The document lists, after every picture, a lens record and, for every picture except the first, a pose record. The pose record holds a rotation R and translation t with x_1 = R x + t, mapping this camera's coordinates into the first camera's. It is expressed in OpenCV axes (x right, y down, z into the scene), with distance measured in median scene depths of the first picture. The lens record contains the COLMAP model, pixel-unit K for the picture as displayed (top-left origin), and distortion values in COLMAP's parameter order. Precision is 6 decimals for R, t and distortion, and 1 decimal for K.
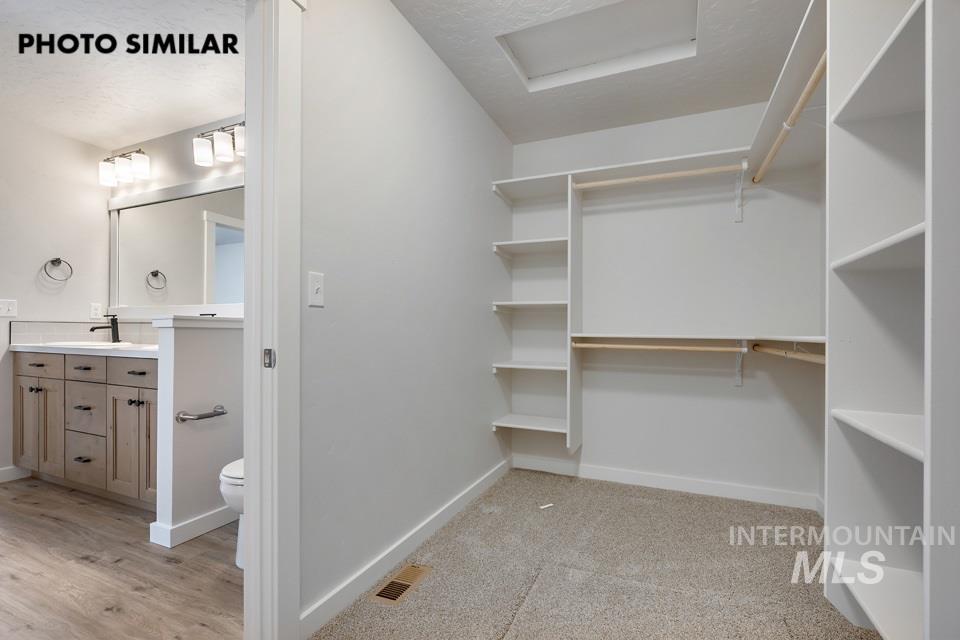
lens RADIAL K [[430.7, 0, 479.7], [0, 430.7, 327.3], [0, 0, 1]] dist [0.001875, 0.000386]
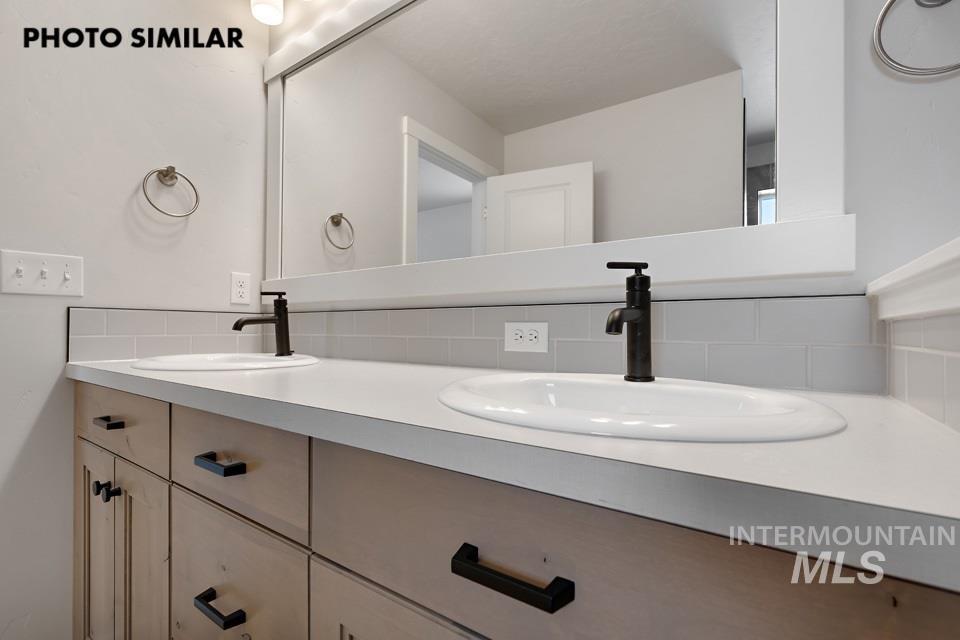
lens RADIAL K [[426.3, 0, 480.0], [0, 426.3, 320.0], [0, 0, 1]] dist [-0.000730, -0.000186]
pose [[0.982608, -0.007916, -0.185522, -0.574440], [0.004918, 0.999850, -0.016614, 0.007191], [0.185626, 0.015412, 0.982500, 0.620530]]
